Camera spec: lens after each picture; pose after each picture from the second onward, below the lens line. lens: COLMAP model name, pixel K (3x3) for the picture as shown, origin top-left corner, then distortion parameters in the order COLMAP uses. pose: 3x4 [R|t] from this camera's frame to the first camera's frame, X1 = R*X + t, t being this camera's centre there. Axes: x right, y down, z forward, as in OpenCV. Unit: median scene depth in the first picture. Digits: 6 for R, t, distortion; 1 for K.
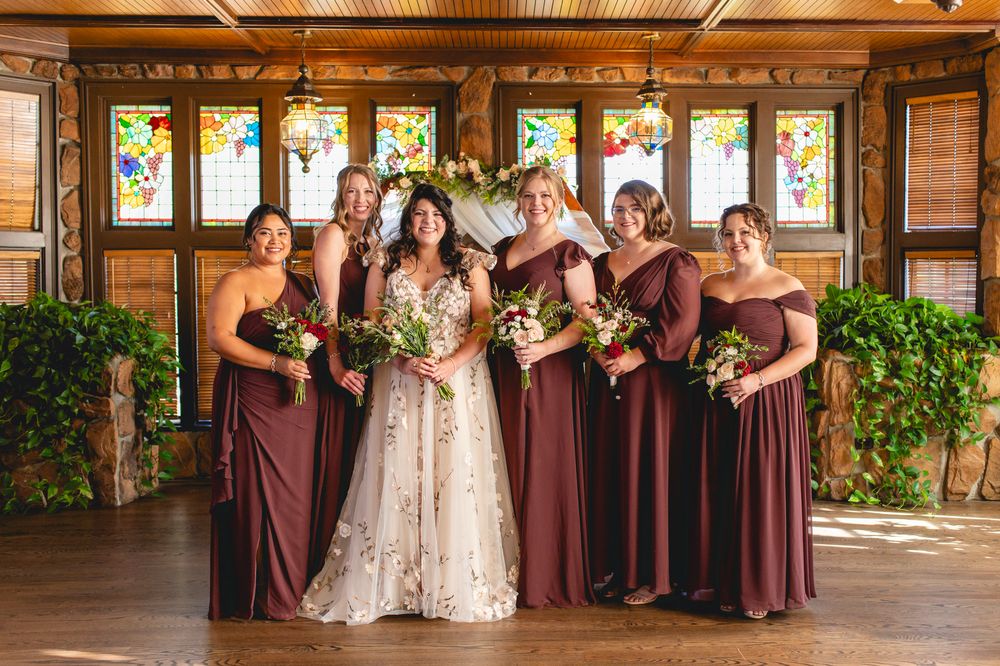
lens RADIAL K [[1032.1, 0, 509.9], [0, 1032.1, 339.5], [0, 0, 1]] dist [0.018202, 0.000000]
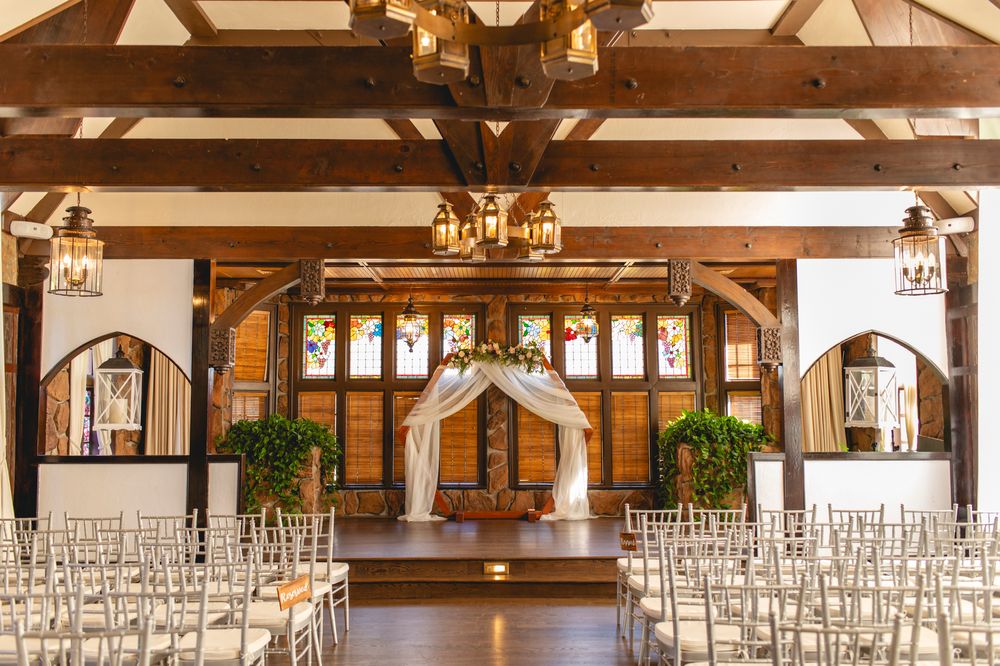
lens RADIAL K [[1032.1, 0, 509.1], [0, 1032.1, 327.0], [0, 0, 1]] dist [0.018202, 0.000000]
pose [[0.999813, -0.003597, -0.018991, 0.025581], [0.001049, 0.991183, -0.132497, 0.045911], [0.019300, 0.132452, 0.991002, -0.863066]]
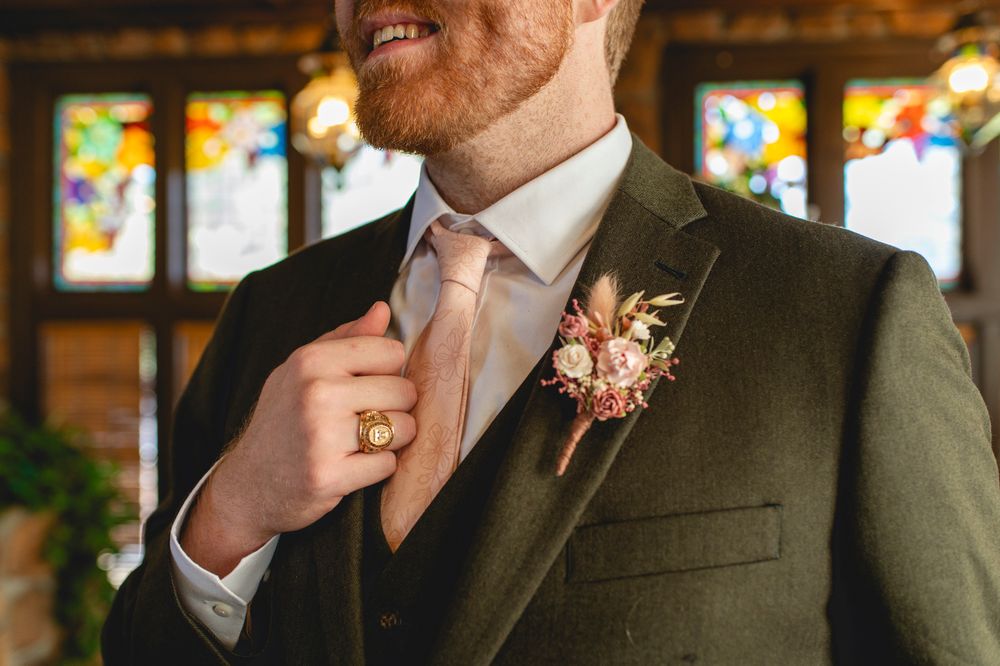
lens RADIAL K [[999.2, 0, 509.1], [0, 999.2, 411.0], [0, 0, 1]] dist [0.020541, 0.000000]
pose [[0.990813, 0.013266, -0.134584, -0.025289], [-0.010110, 0.999658, 0.024112, -0.051657], [0.134858, -0.022530, 0.990609, 0.420373]]
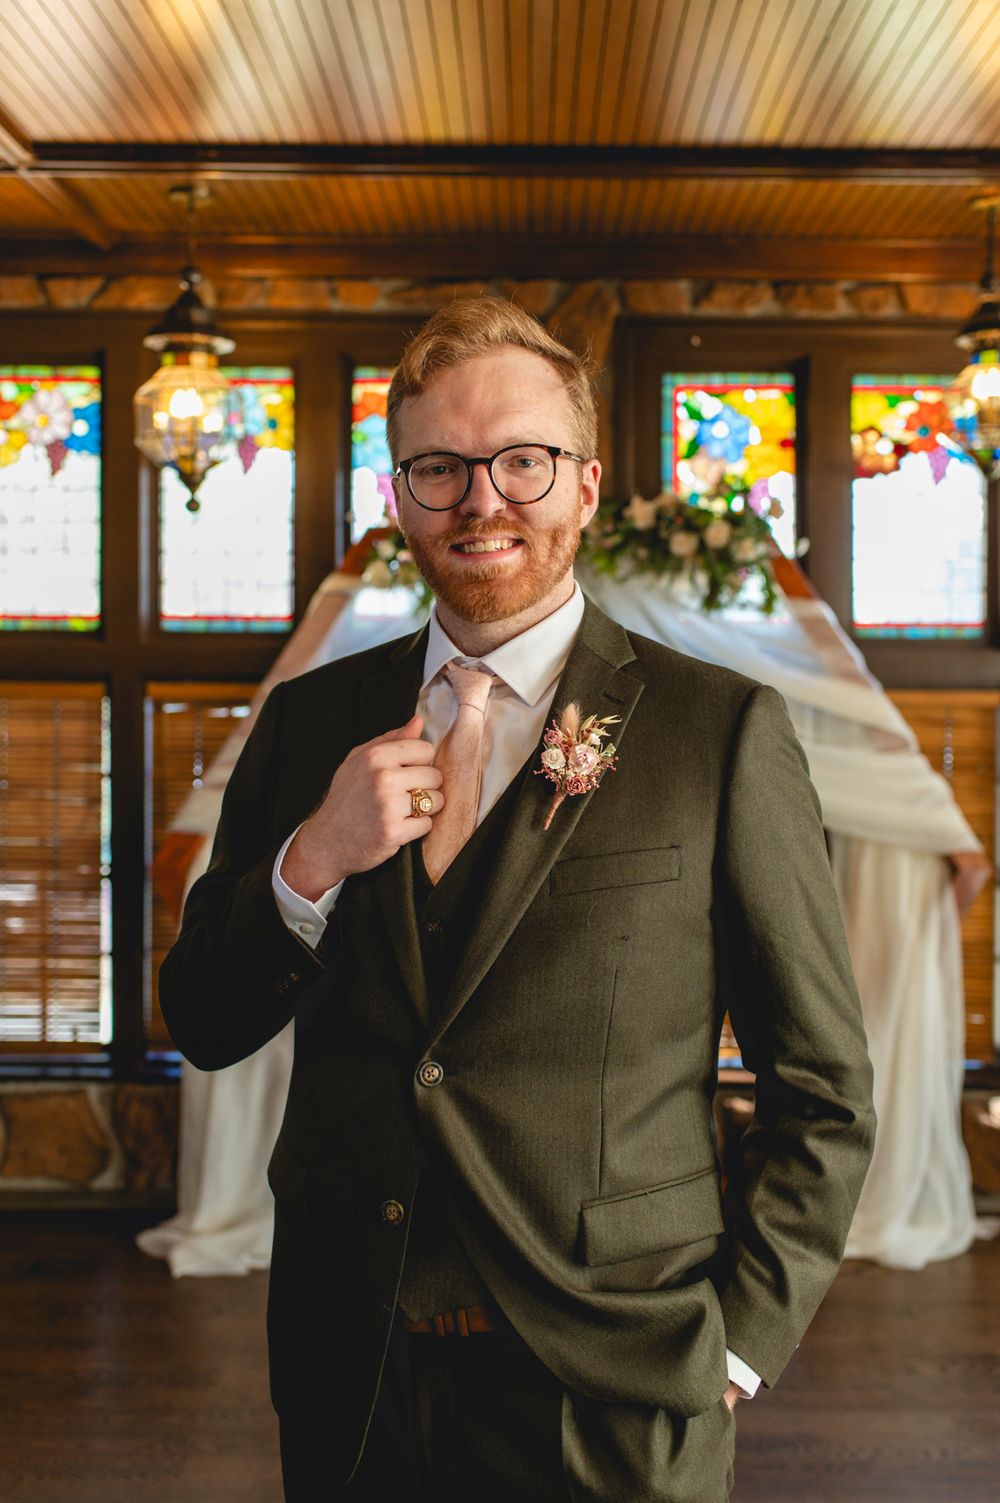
lens RADIAL K [[1551.3, 0, 557.7], [0, 1551.3, 694.1], [0, 0, 1]] dist [0.018202, 0.000000]
pose [[0.999802, 0.006953, -0.018648, -0.026472], [-0.007762, 0.999014, -0.043705, -0.053011], [0.018325, 0.043841, 0.998870, 0.324946]]
